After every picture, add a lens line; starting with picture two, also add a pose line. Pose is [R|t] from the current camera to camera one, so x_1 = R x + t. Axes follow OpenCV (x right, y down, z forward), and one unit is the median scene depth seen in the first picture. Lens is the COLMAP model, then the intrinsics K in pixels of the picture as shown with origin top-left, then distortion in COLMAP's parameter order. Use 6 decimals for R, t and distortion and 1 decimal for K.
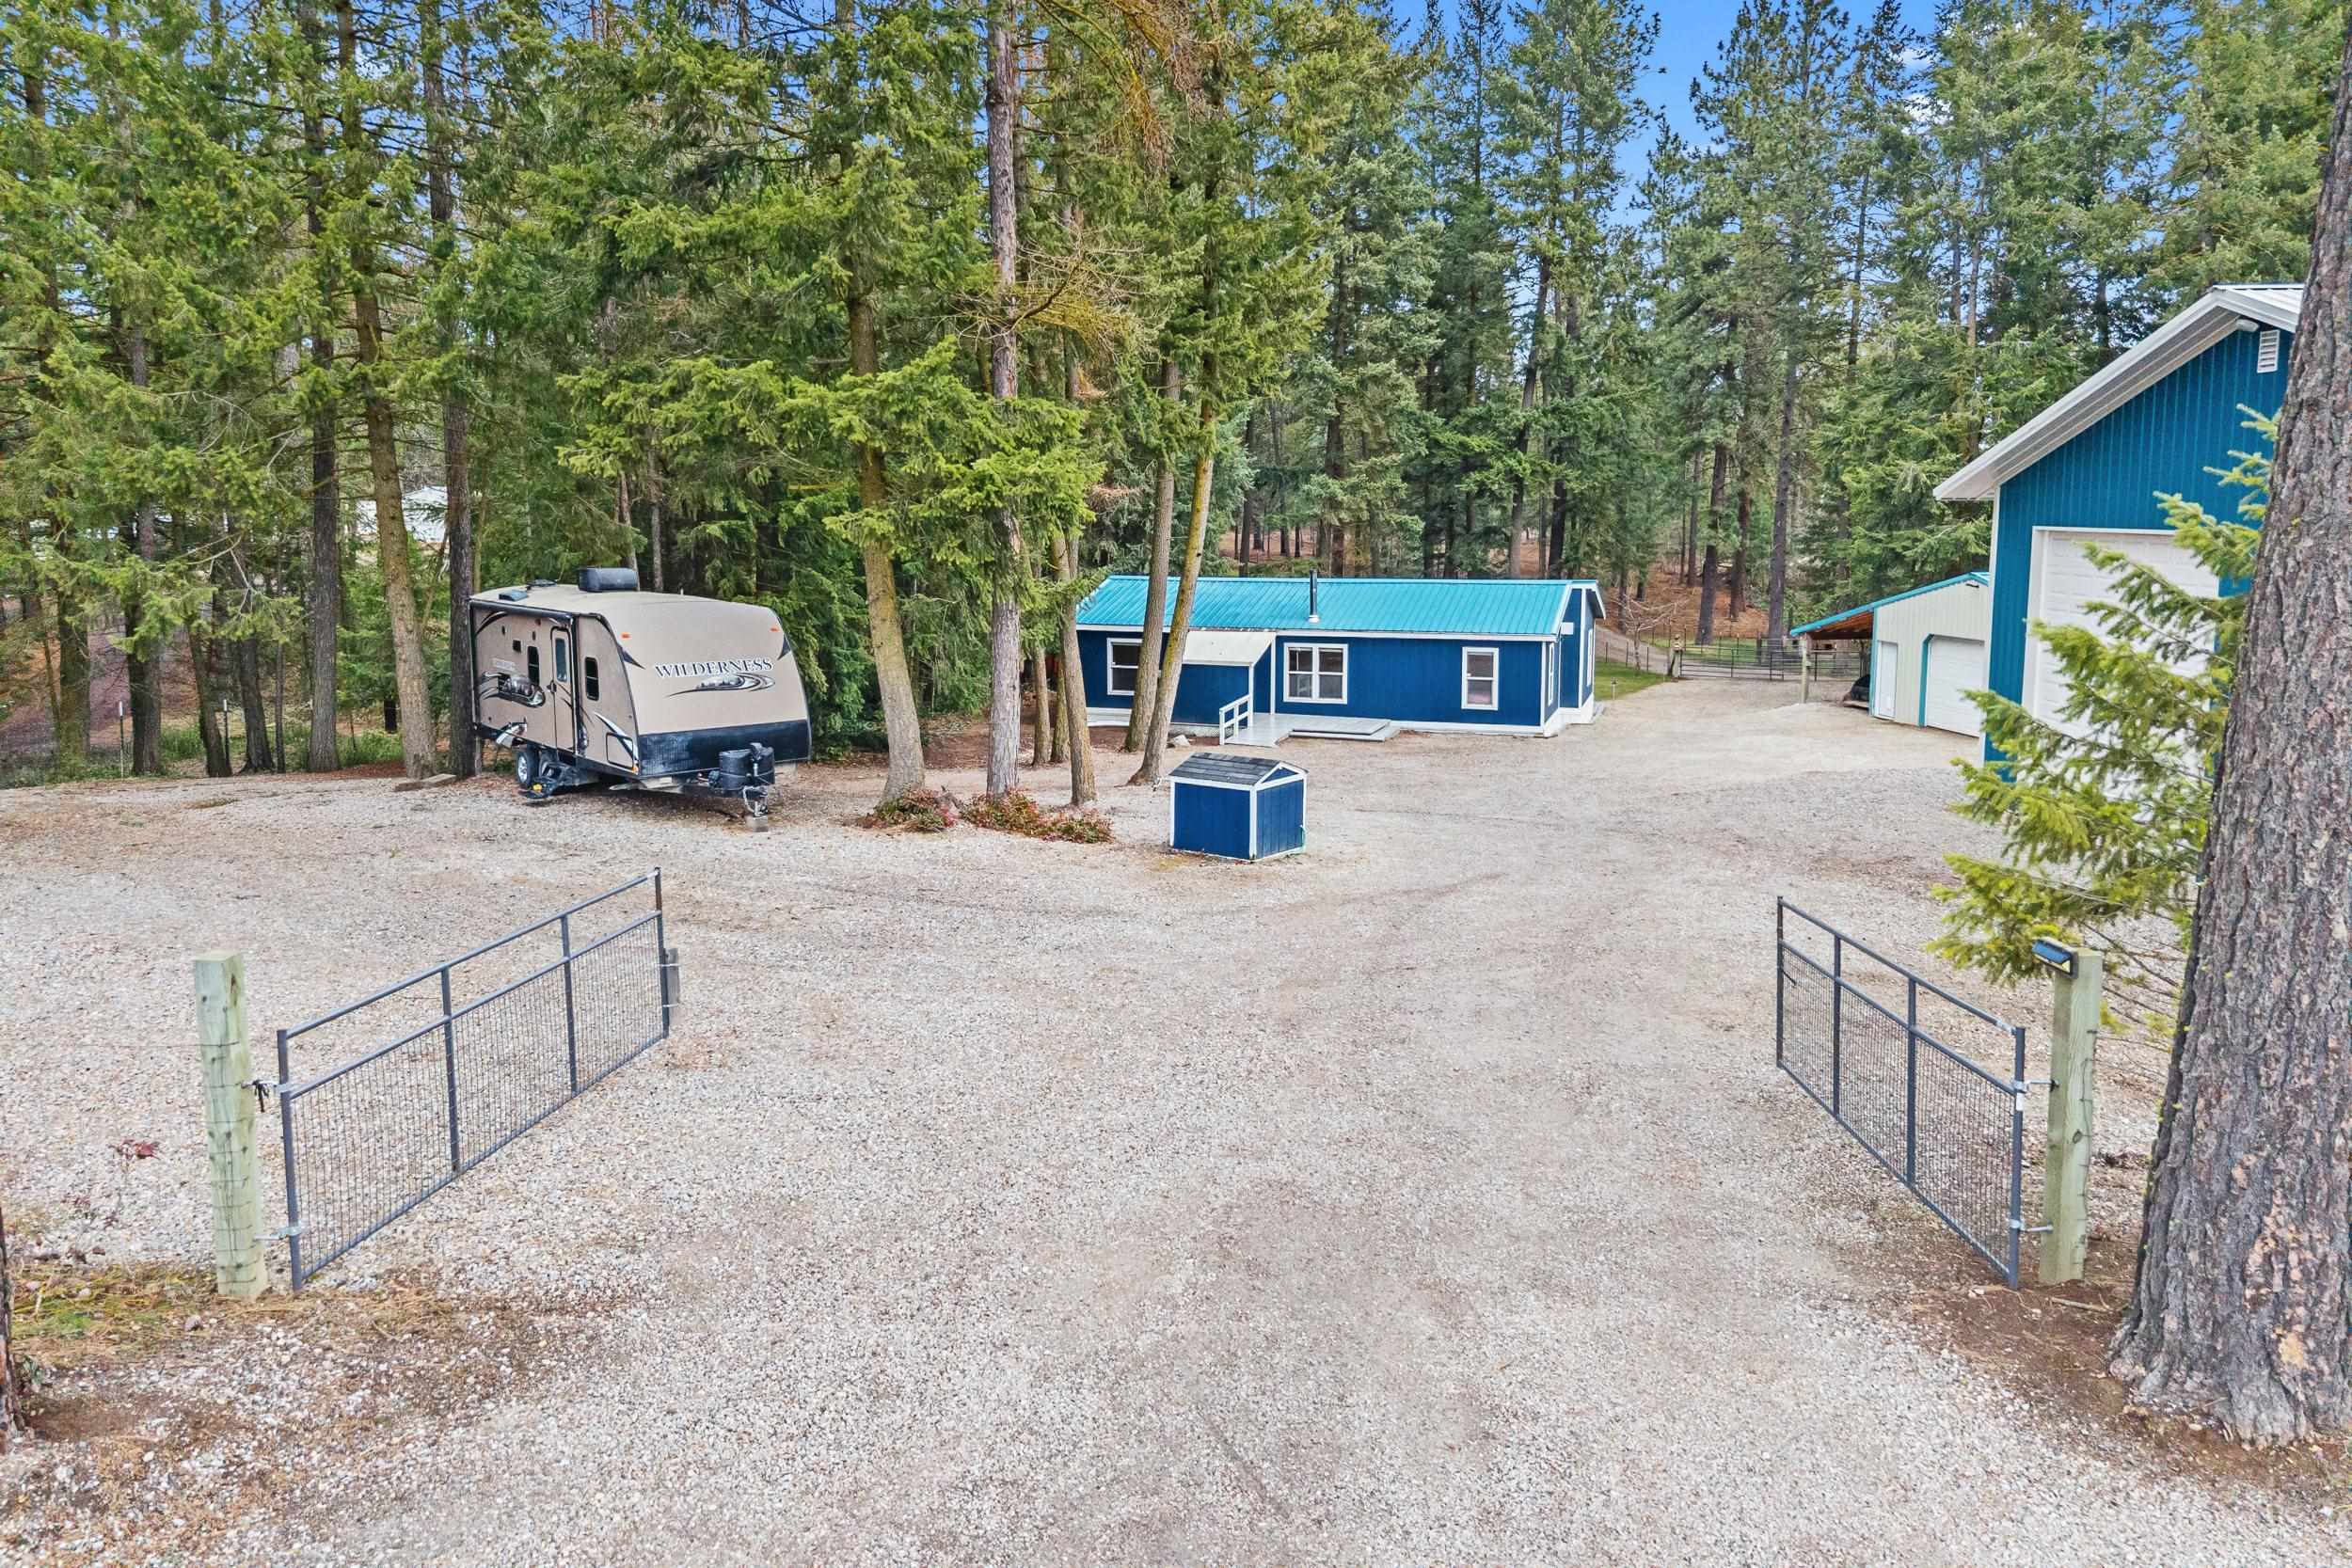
lens RADIAL K [[1611.3, 0, 1175.3], [0, 1611.3, 670.9], [0, 0, 1]] dist [0.002471, -0.002258]
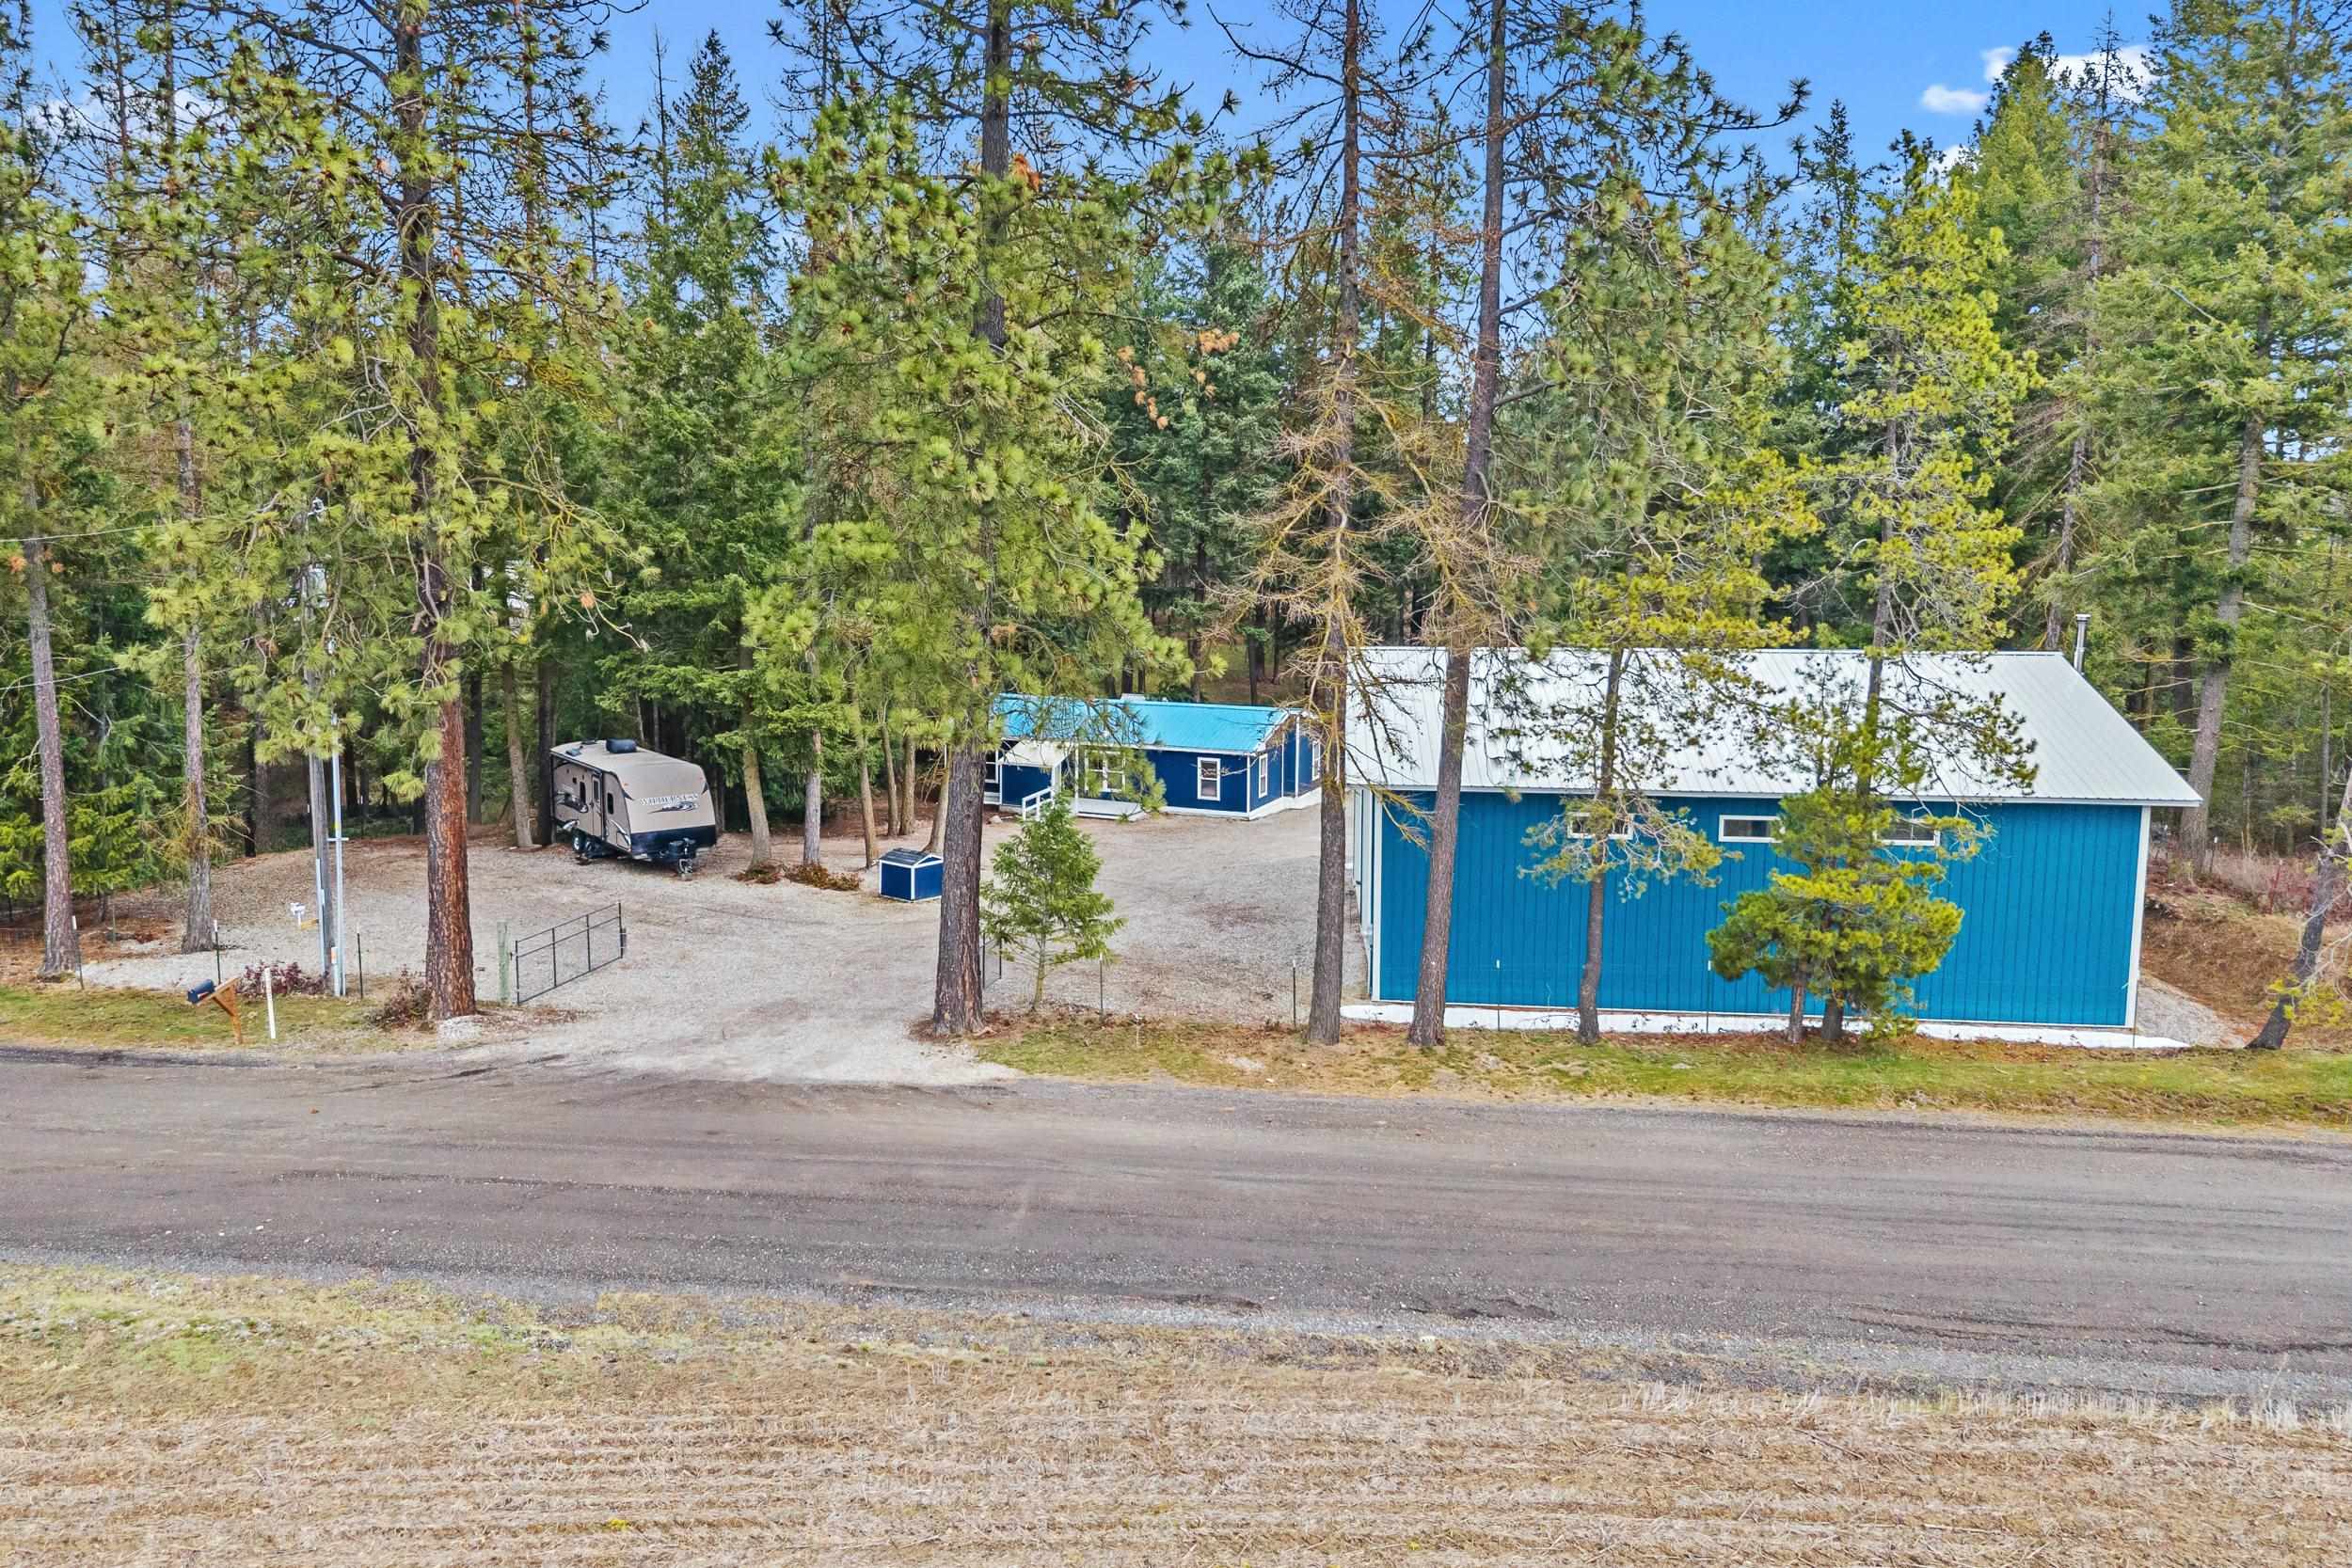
lens RADIAL K [[1734.9, 0, 1114.0], [0, 1734.9, 666.9], [0, 0, 1]] dist [0.021694, -0.000800]
pose [[0.996160, 0.014039, -0.086414, 0.403759], [-0.014928, 0.999842, -0.009651, -0.137198], [0.086265, 0.010904, 0.996213, -0.997571]]
